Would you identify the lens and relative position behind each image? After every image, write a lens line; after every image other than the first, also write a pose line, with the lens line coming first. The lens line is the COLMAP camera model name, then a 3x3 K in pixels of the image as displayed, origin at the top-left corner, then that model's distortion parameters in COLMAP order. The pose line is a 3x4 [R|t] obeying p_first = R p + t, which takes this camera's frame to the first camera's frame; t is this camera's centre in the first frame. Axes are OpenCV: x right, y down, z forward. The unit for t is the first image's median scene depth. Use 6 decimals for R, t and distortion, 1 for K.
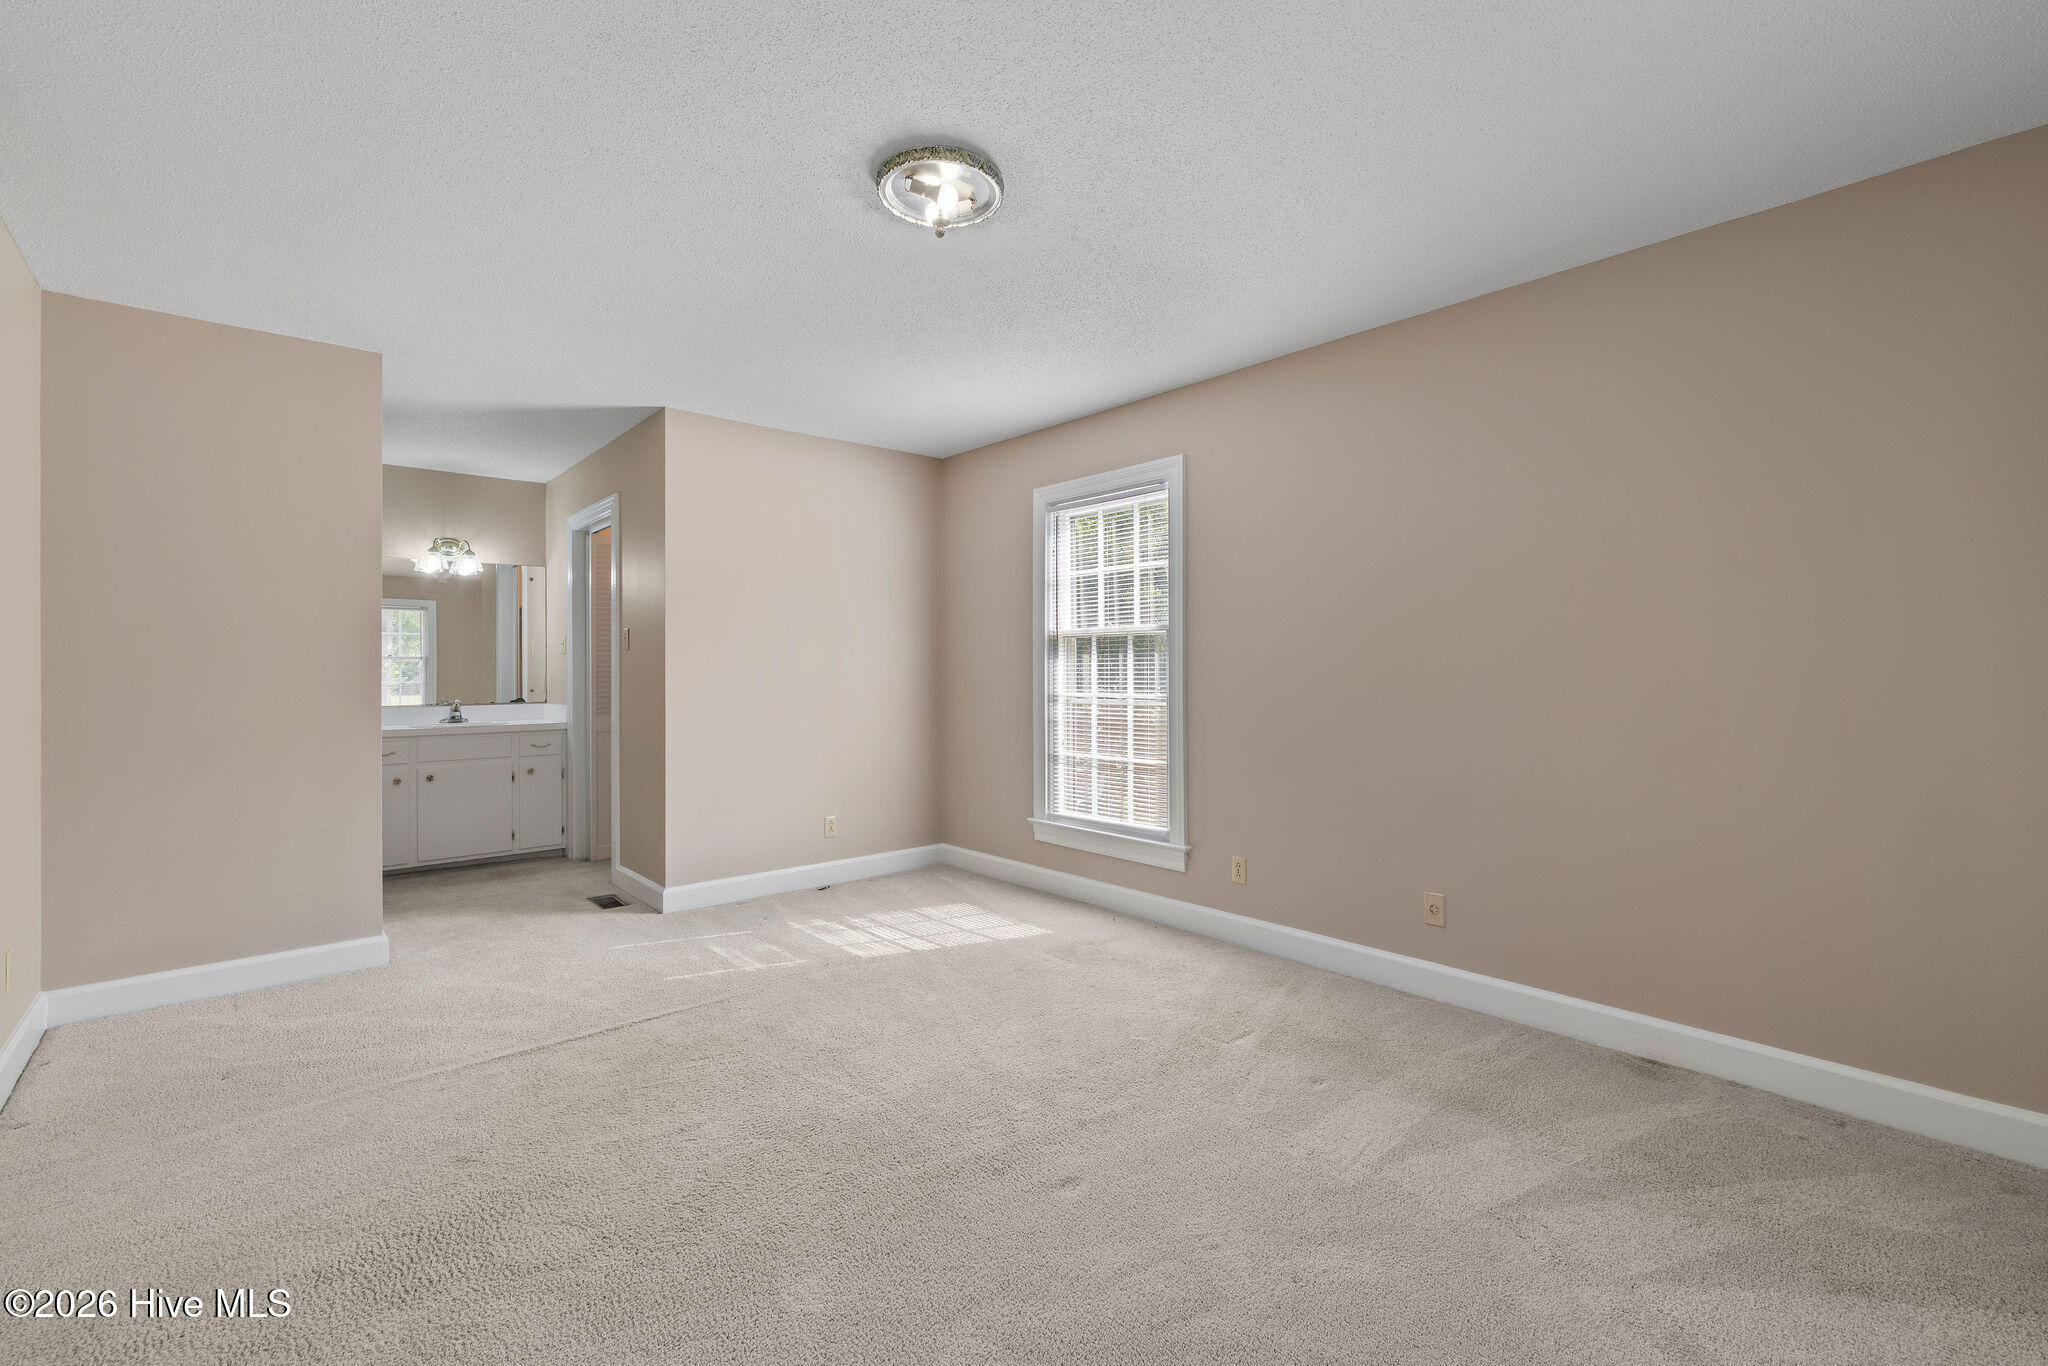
lens RADIAL K [[875.3, 0, 1024.1], [0, 875.3, 677.9], [0, 0, 1]] dist [-0.003514, 0.000483]
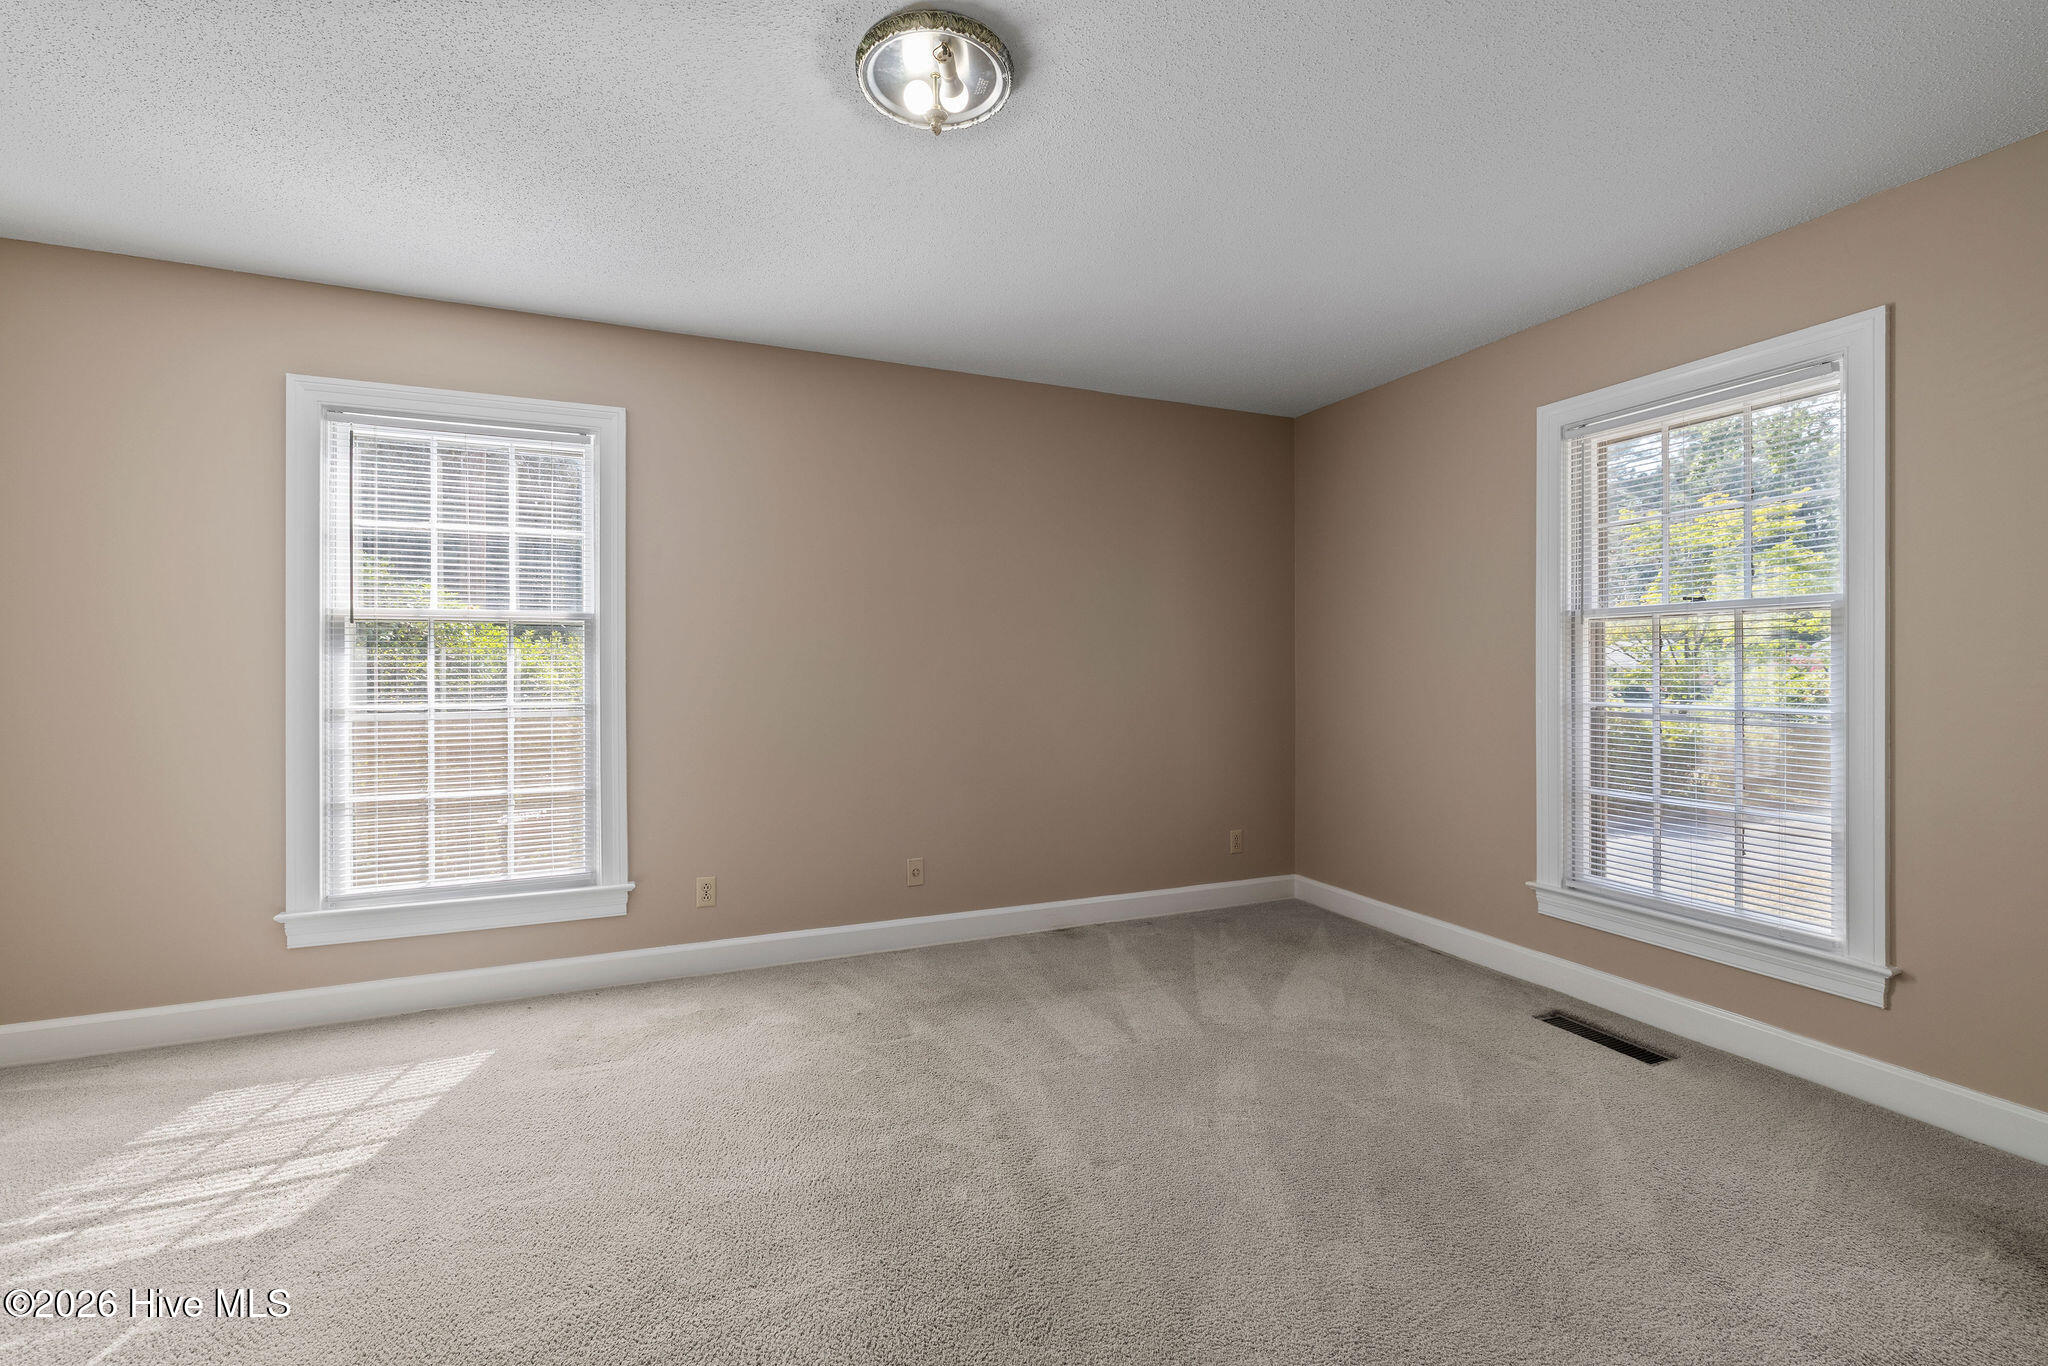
lens RADIAL K [[875.3, 0, 1075.7], [0, 875.3, 680.2], [0, 0, 1]] dist [-0.003514, 0.000483]
pose [[0.301199, -0.023386, 0.953274, -0.480028], [-0.001248, 0.999689, 0.024920, -0.022384], [-0.953560, -0.008696, 0.301076, 0.347890]]
